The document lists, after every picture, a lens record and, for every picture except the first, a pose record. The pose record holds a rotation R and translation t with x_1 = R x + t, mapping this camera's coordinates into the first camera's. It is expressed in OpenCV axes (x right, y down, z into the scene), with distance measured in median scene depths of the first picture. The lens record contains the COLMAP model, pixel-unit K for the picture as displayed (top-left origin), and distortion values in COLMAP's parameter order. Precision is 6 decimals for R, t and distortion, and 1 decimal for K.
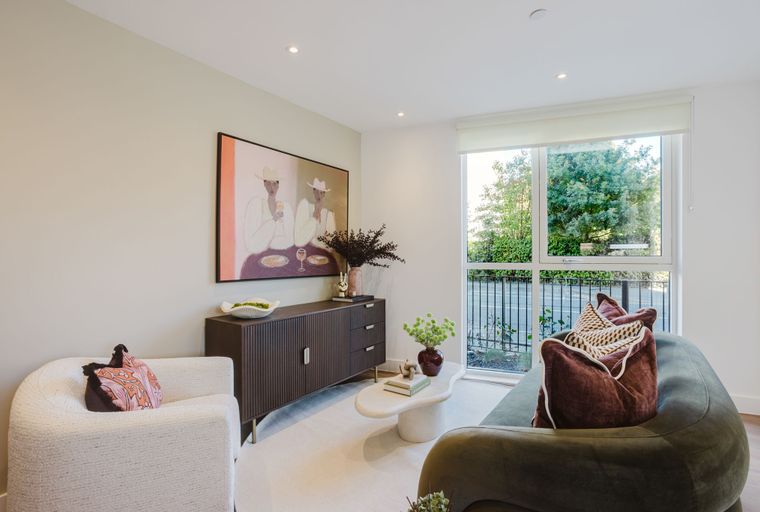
lens RADIAL K [[363.0, 0, 380.0], [0, 363.0, 256.0], [0, 0, 1]] dist [-0.003040, 0.001257]
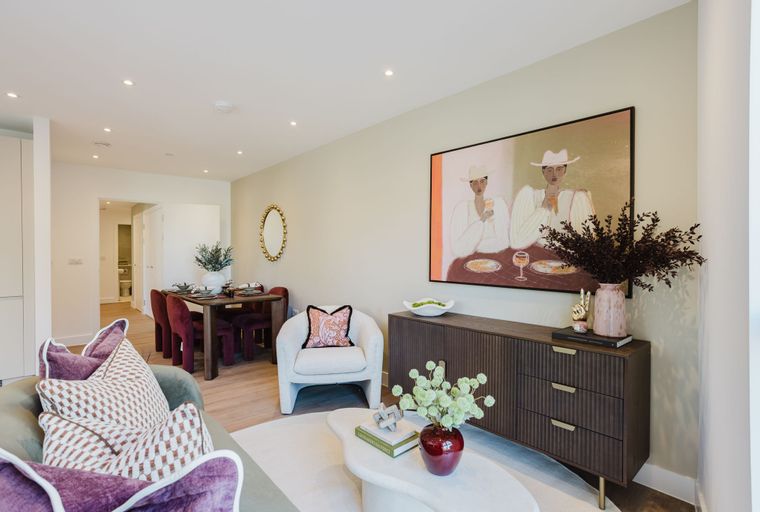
lens RADIAL K [[363.0, 0, 380.0], [0, 363.0, 256.0], [0, 0, 1]] dist [-0.003040, 0.001257]
pose [[-0.199661, 0.014032, -0.979765, 0.617950], [-0.000186, 0.999897, 0.014358, -0.022264], [0.979865, 0.003049, -0.199638, 0.877951]]
